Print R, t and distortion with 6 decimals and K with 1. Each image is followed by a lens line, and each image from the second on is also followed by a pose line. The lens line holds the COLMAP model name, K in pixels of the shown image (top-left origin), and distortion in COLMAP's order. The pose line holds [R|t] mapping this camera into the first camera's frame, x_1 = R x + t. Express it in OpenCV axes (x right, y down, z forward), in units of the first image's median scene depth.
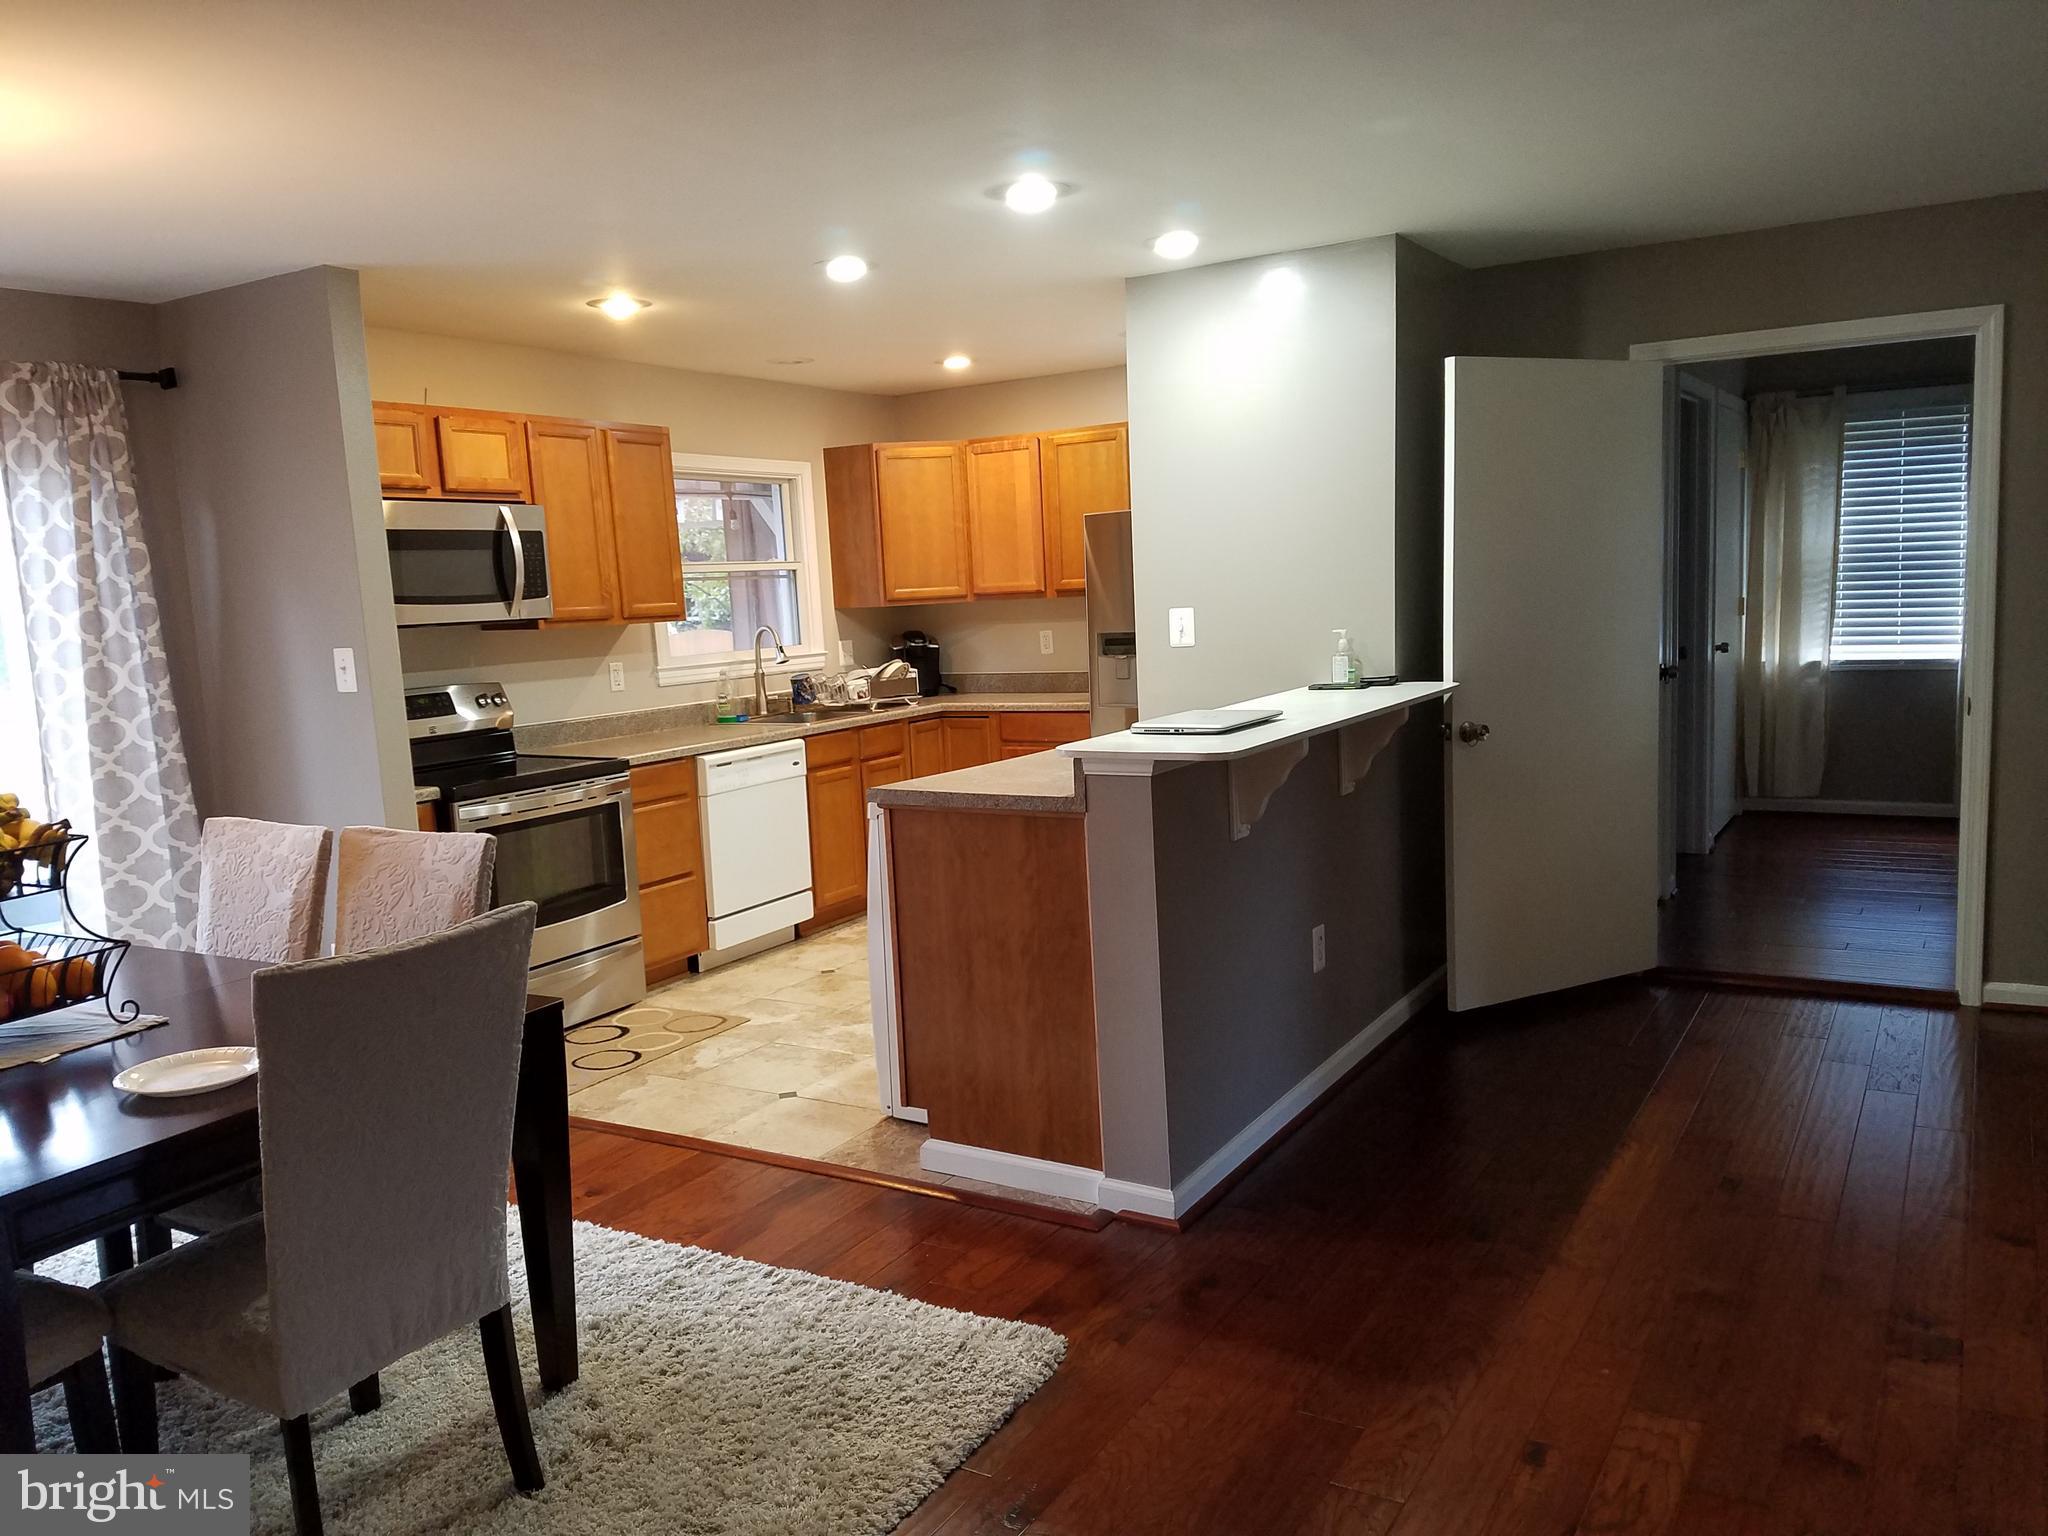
lens RADIAL K [[1583.6, 0, 992.5], [0, 1583.6, 790.5], [0, 0, 1]] dist [0.287914, -0.623036]
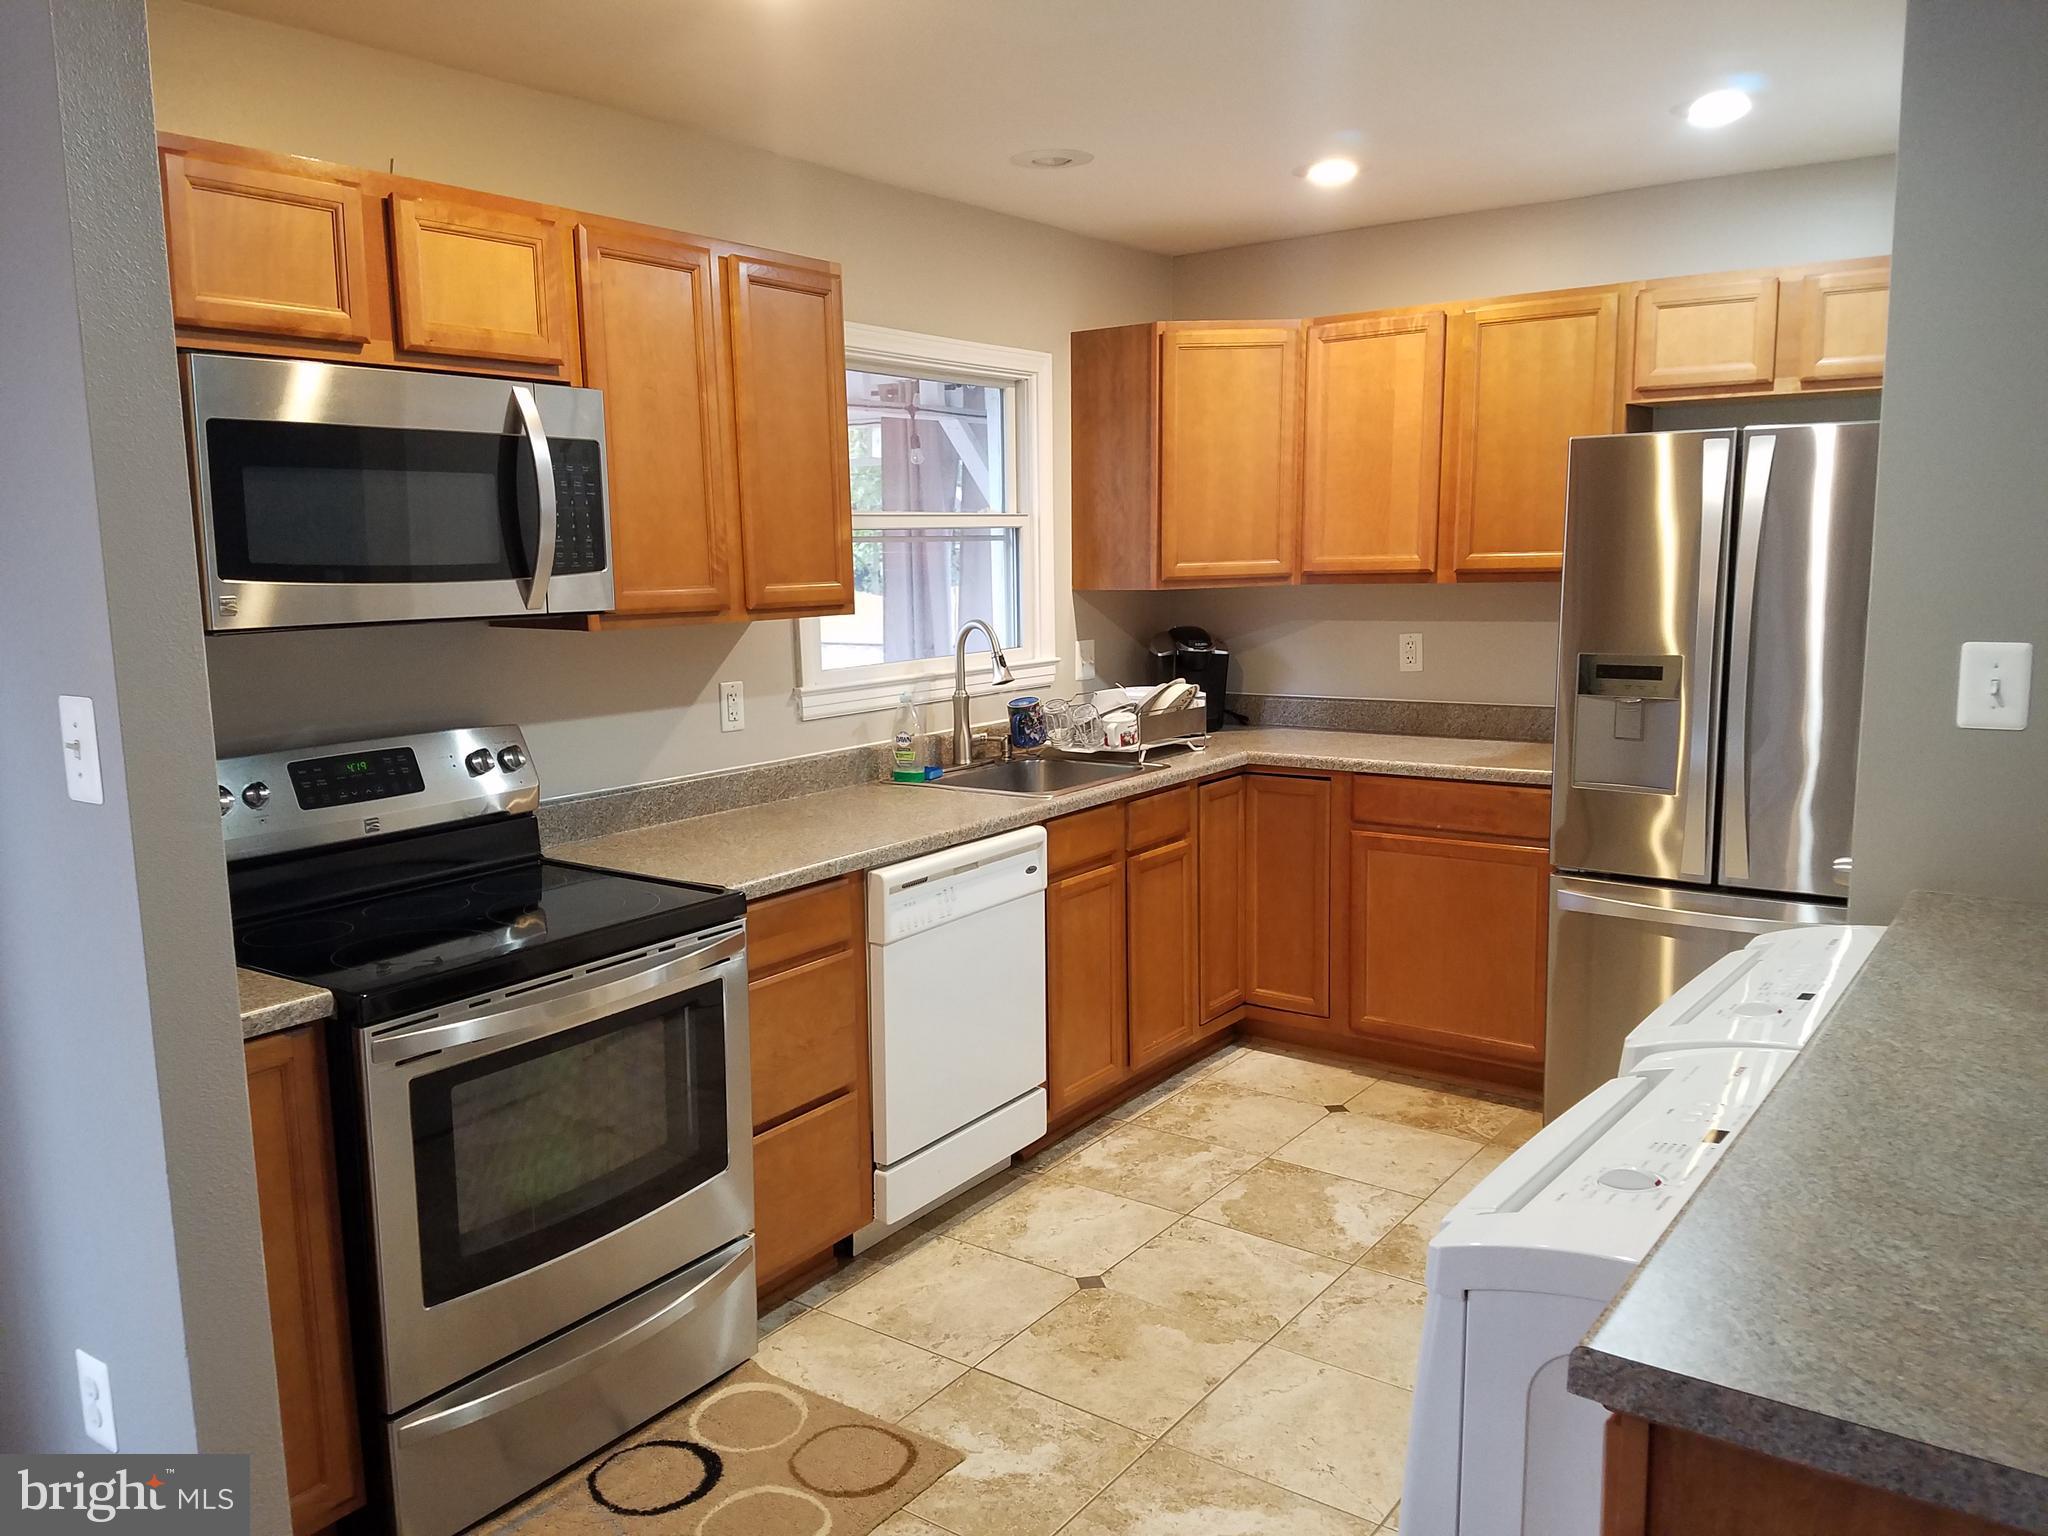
lens RADIAL K [[1583.6, 0, 992.5], [0, 1583.6, 790.5], [0, 0, 1]] dist [0.287914, -0.623036]
pose [[0.996541, 0.044579, -0.070137, -0.097498], [-0.042674, 0.998684, 0.028434, -0.060099], [0.071312, -0.025343, 0.997132, 0.427518]]
